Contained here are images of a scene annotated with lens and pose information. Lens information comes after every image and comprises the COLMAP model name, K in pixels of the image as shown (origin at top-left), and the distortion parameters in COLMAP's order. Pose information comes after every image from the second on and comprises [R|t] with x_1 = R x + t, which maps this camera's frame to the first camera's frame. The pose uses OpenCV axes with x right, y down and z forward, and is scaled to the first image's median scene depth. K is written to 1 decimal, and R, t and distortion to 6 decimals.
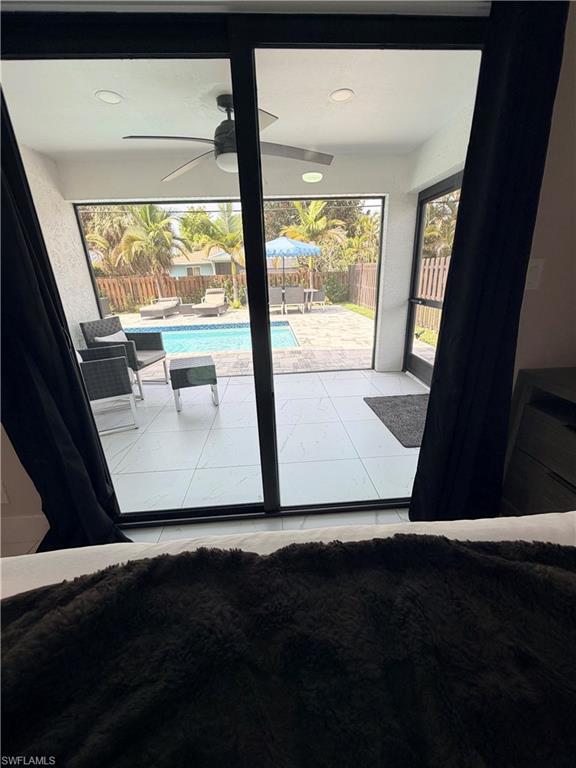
lens RADIAL K [[308.3, 0, 286.2], [0, 308.3, 379.8], [0, 0, 1]] dist [0.012679, -0.009160]
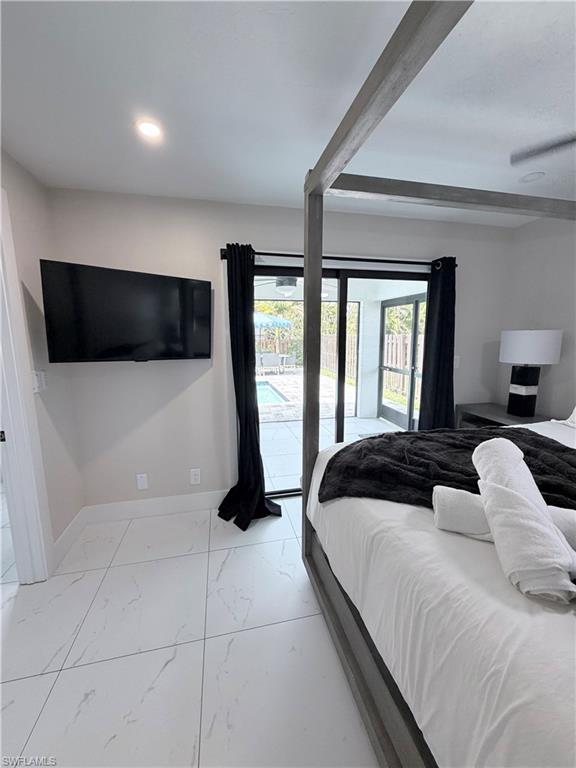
lens RADIAL K [[308.3, 0, 286.2], [0, 308.3, 379.8], [0, 0, 1]] dist [0.012679, -0.009160]
pose [[0.987386, 0.004019, 0.158280, -0.257760], [0.026486, 0.981398, -0.190150, 0.062601], [-0.156100, 0.191944, 0.968912, -0.320173]]
